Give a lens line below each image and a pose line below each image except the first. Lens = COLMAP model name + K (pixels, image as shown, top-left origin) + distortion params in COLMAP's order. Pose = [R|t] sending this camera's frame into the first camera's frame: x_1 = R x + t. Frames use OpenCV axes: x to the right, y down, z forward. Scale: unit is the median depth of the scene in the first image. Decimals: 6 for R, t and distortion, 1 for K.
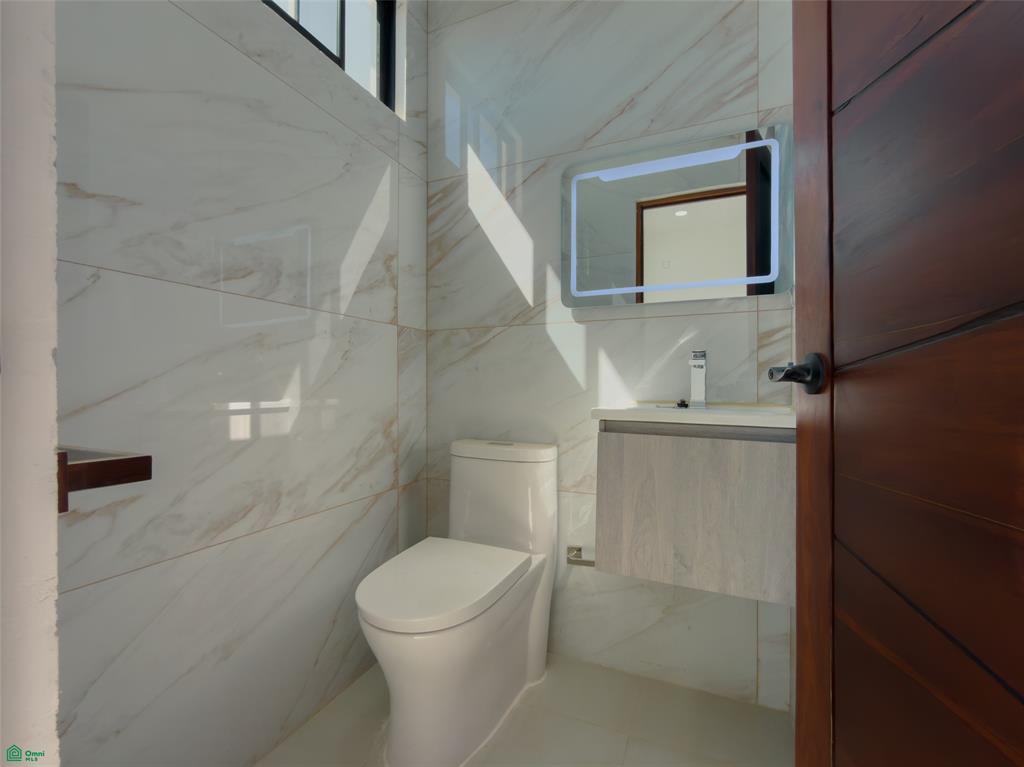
lens RADIAL K [[457.8, 0, 512.0], [0, 457.8, 383.5], [0, 0, 1]] dist [0.000494, -0.000061]
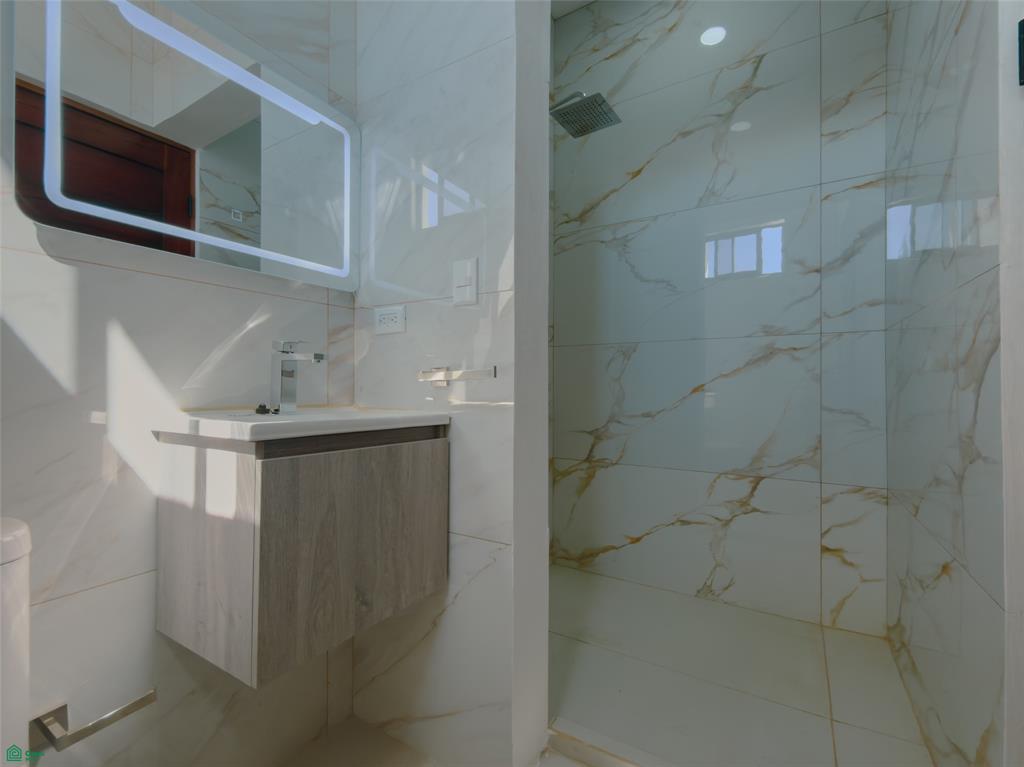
lens RADIAL K [[457.8, 0, 512.0], [0, 457.8, 383.5], [0, 0, 1]] dist [0.000494, -0.000061]
pose [[0.133848, 0.007129, 0.990976, -0.288277], [-0.006235, 0.999960, -0.006352, 0.003730], [-0.990982, -0.005329, 0.133888, 0.448689]]
